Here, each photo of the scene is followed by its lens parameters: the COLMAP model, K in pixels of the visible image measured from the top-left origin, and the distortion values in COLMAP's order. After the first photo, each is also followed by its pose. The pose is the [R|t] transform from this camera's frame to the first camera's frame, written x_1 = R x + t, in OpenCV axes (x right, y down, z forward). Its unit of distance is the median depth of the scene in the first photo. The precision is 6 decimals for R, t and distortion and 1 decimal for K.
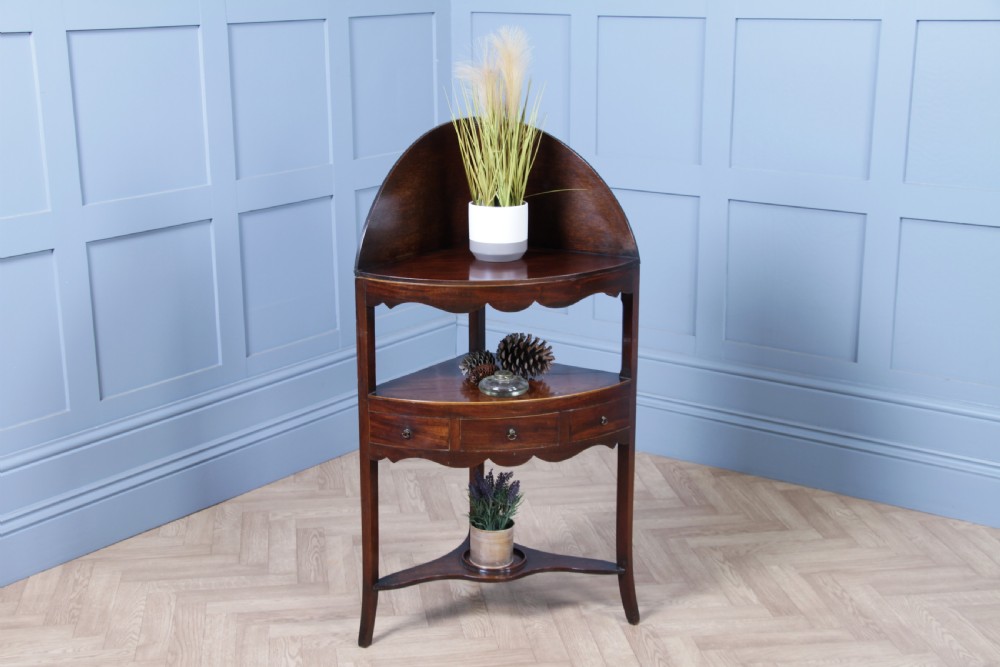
lens RADIAL K [[1497.7, 0, 504.2], [0, 1497.7, 350.9], [0, 0, 1]] dist [0.066141, 0.000000]
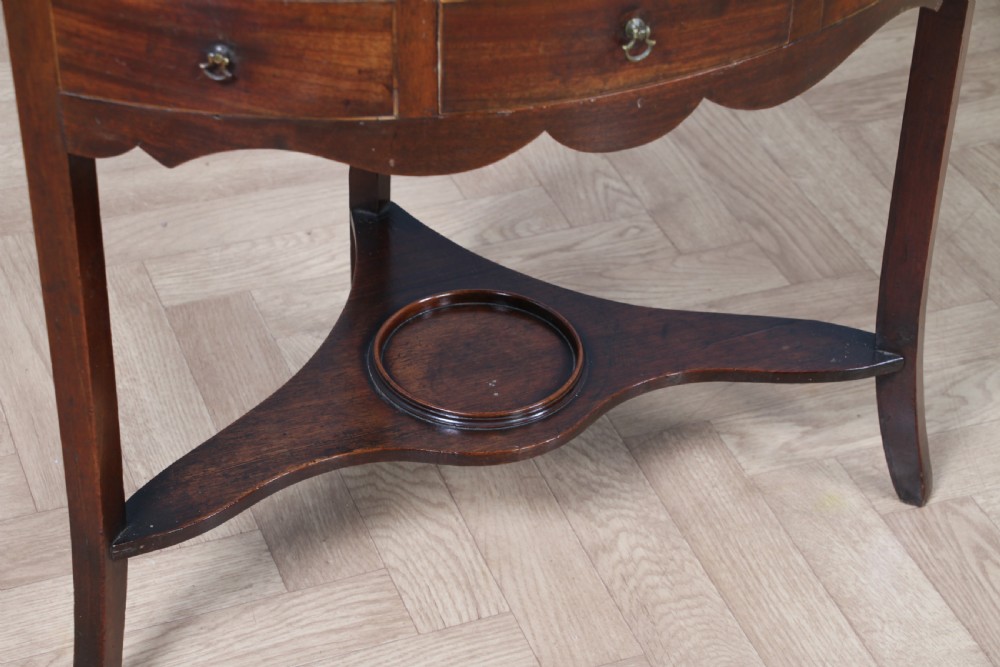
lens RADIAL K [[2356.0, 0, 502.7], [0, 2356.0, 357.5], [0, 0, 1]] dist [0.289321, 0.000000]
pose [[0.979068, -0.110366, 0.171013, -0.085909], [0.037564, 0.923767, 0.381109, -0.045415], [-0.200038, -0.366707, 0.908576, 0.573575]]
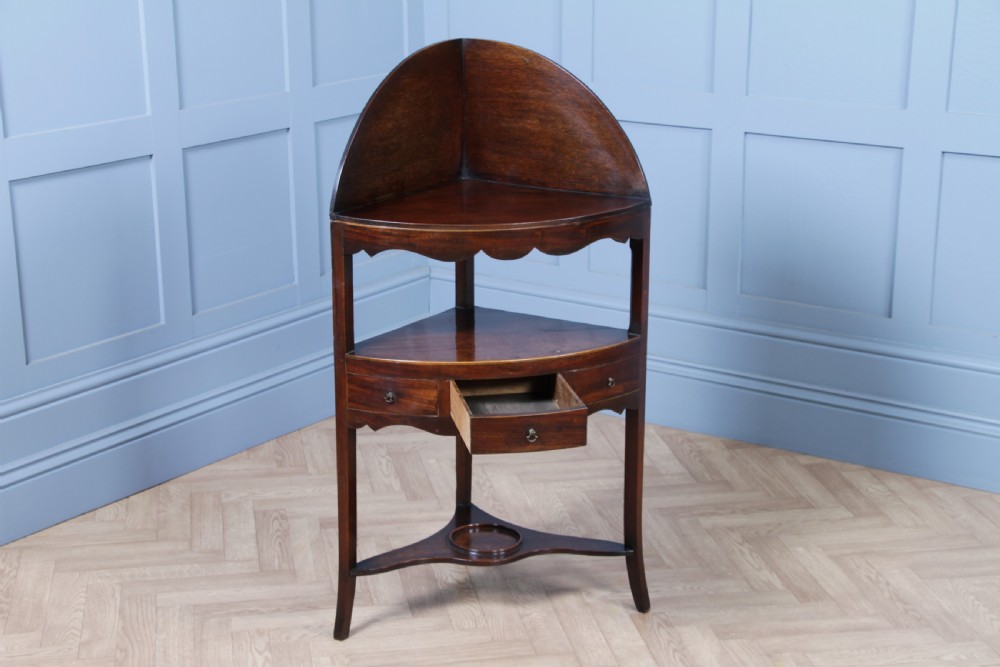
lens RADIAL K [[1783.4, 0, 513.1], [0, 1783.4, 350.8], [0, 0, 1]] dist [0.162960, 0.000000]
pose [[0.999530, -0.004806, 0.030283, -0.022507], [0.004201, 0.999791, 0.020032, 0.006091], [-0.030373, -0.019895, 0.999341, -0.053259]]
